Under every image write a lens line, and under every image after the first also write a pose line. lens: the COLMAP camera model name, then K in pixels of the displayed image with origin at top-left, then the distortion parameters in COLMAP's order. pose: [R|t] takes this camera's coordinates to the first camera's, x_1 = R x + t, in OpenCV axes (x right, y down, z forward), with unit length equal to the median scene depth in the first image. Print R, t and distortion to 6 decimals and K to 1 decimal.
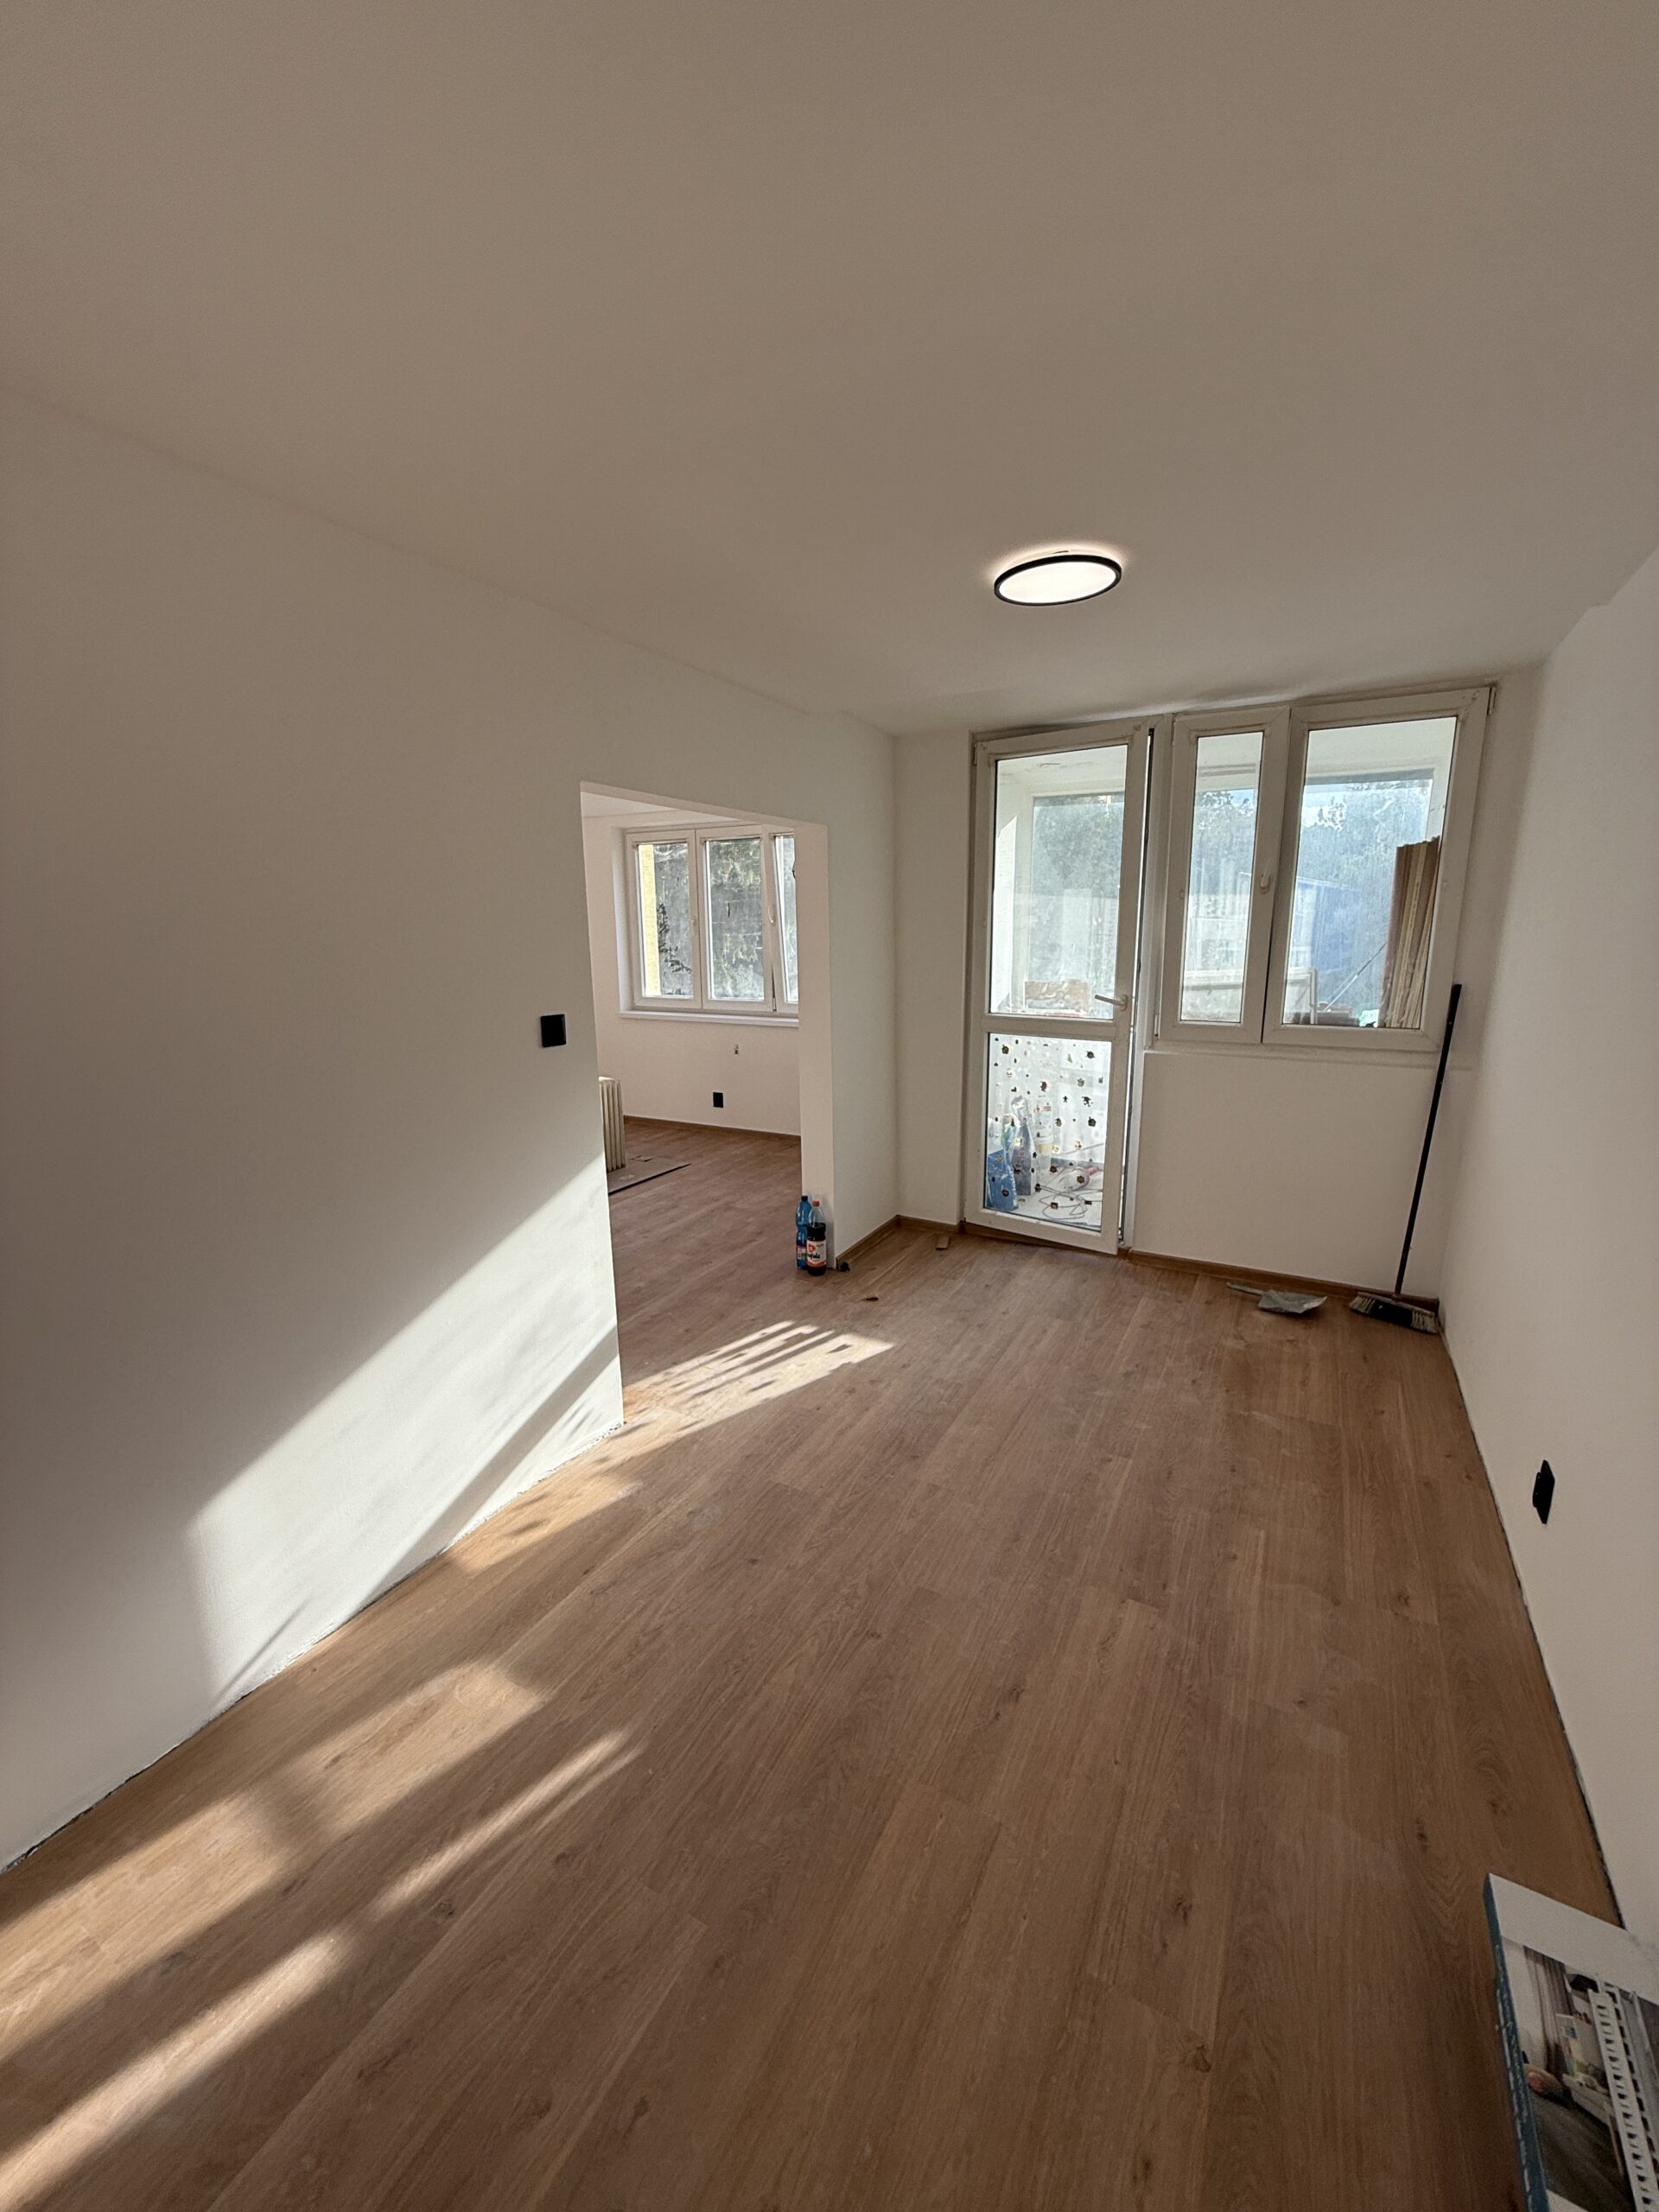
lens RADIAL K [[886.3, 0, 836.1], [0, 886.3, 1115.2], [0, 0, 1]] dist [0.002262, 0.000169]
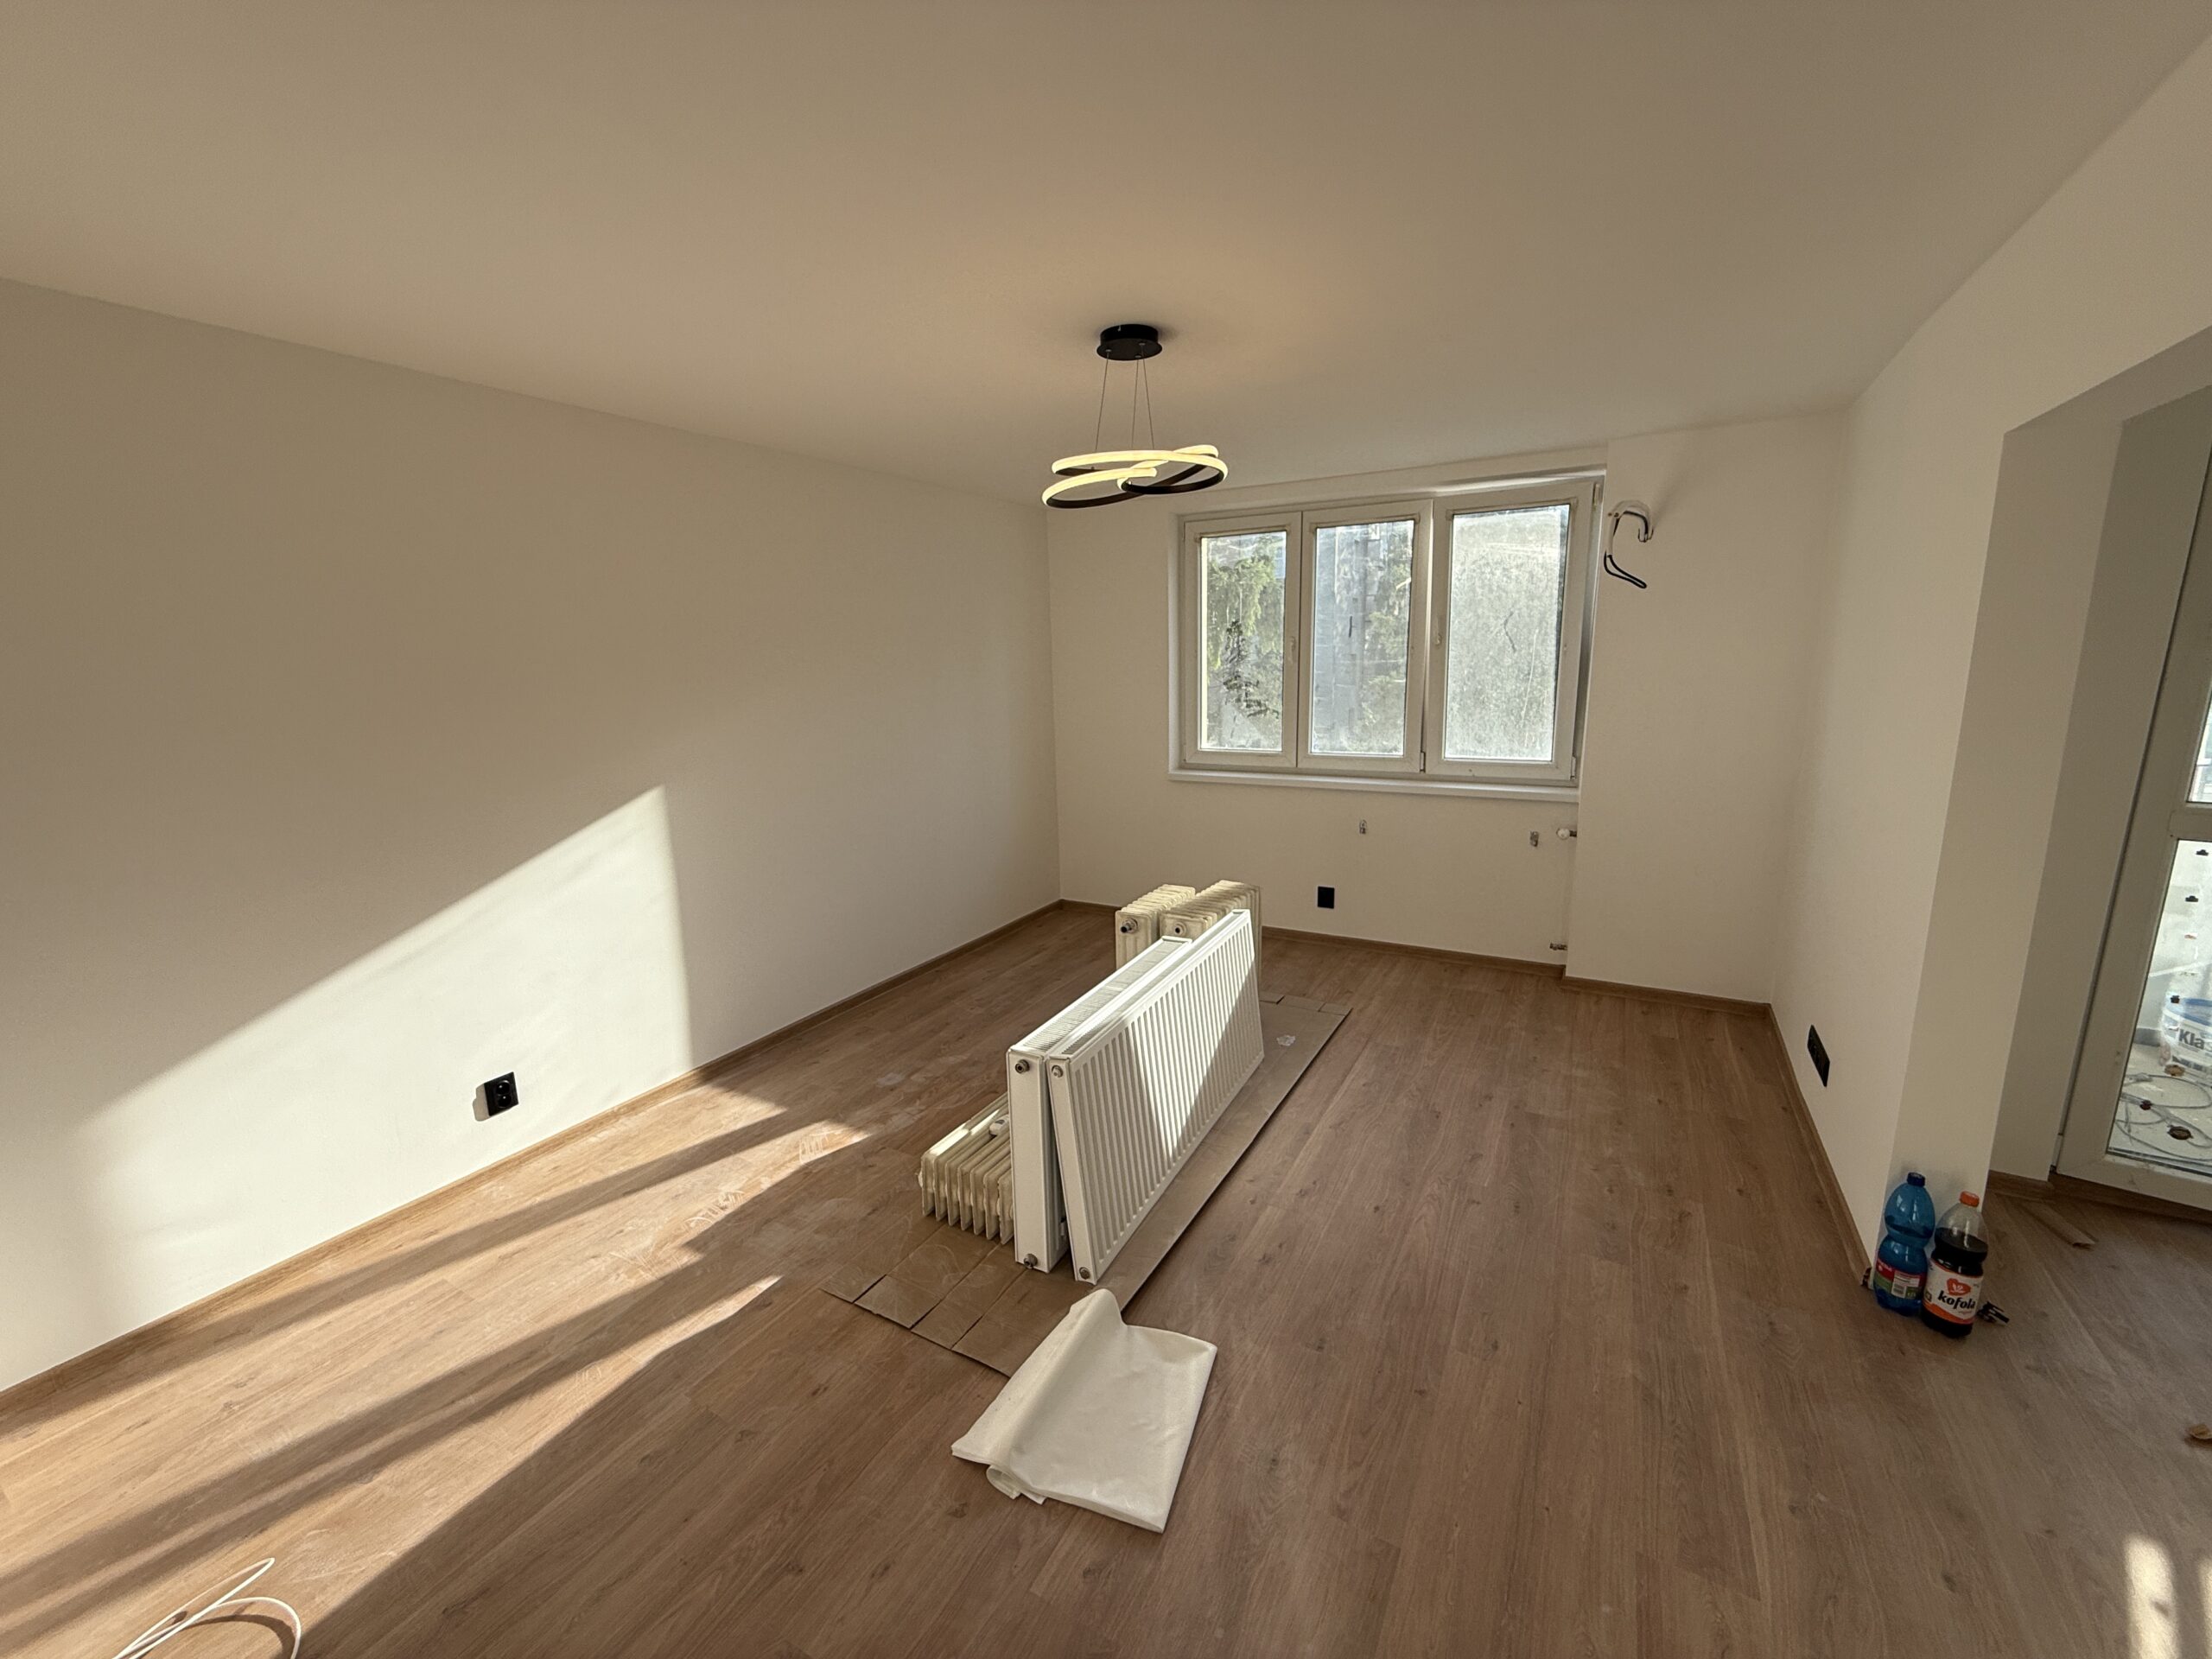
lens RADIAL K [[886.3, 0, 1097.9], [0, 886.3, 820.0], [0, 0, 1]] dist [0.002262, 0.000169]
pose [[0.999811, -0.010977, -0.016060, -0.330146], [0.010599, 0.999670, -0.023406, -0.069895], [0.016311, 0.023232, 0.999597, 0.321548]]
